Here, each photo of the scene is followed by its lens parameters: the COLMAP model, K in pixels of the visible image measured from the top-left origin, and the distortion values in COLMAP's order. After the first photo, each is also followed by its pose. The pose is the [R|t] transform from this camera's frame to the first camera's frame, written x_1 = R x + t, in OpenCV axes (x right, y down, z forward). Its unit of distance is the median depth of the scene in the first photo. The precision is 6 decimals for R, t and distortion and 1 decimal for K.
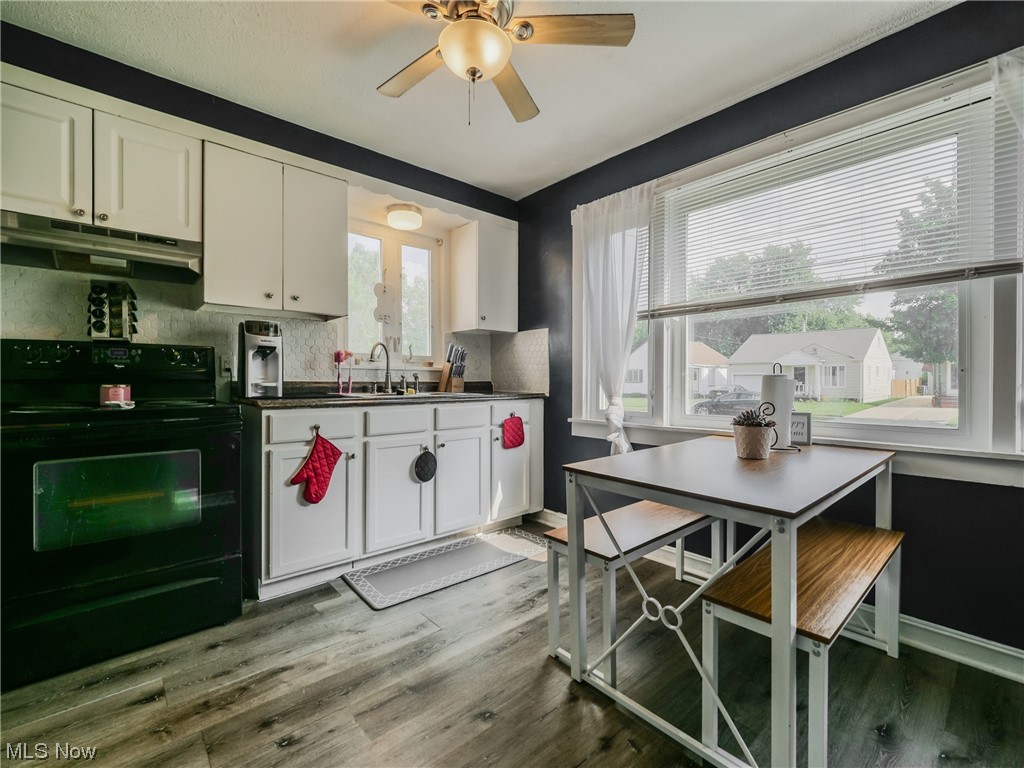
lens RADIAL K [[446.1, 0, 514.6], [0, 446.1, 383.2], [0, 0, 1]] dist [-0.004049, -0.000149]
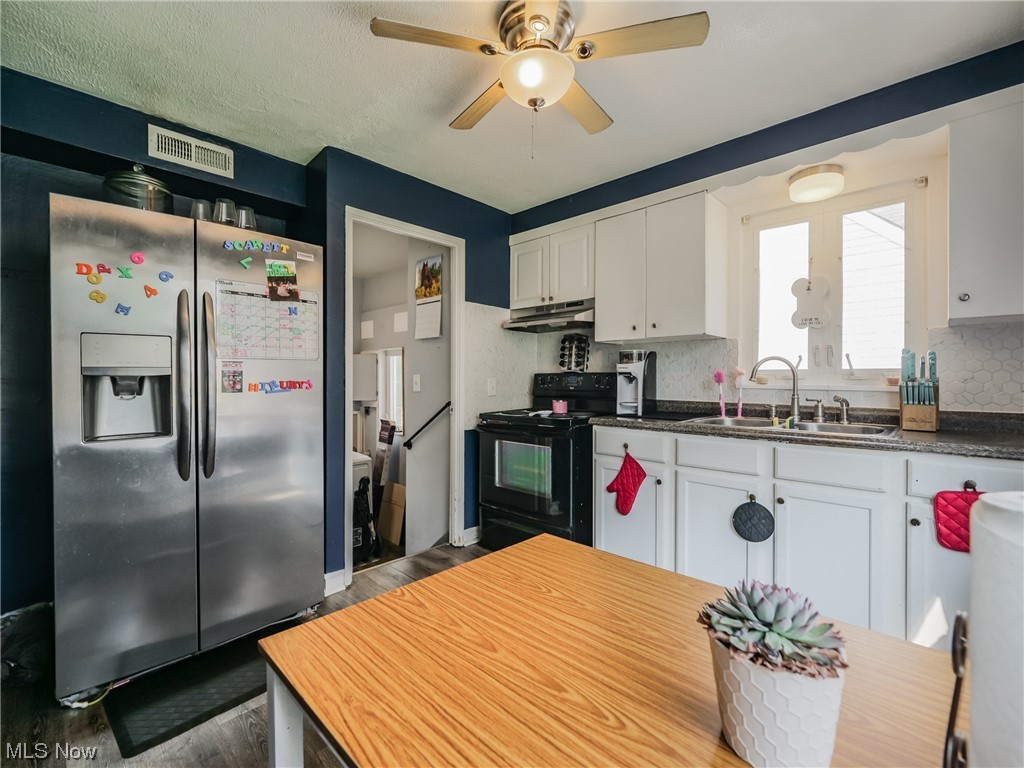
lens RADIAL K [[446.1, 0, 514.6], [0, 446.1, 383.2], [0, 0, 1]] dist [-0.004049, -0.000149]
pose [[0.096400, 0.009263, -0.995300, 0.593371], [-0.007994, 0.999932, 0.008532, -0.060805], [0.995311, 0.007134, 0.096467, 0.588639]]
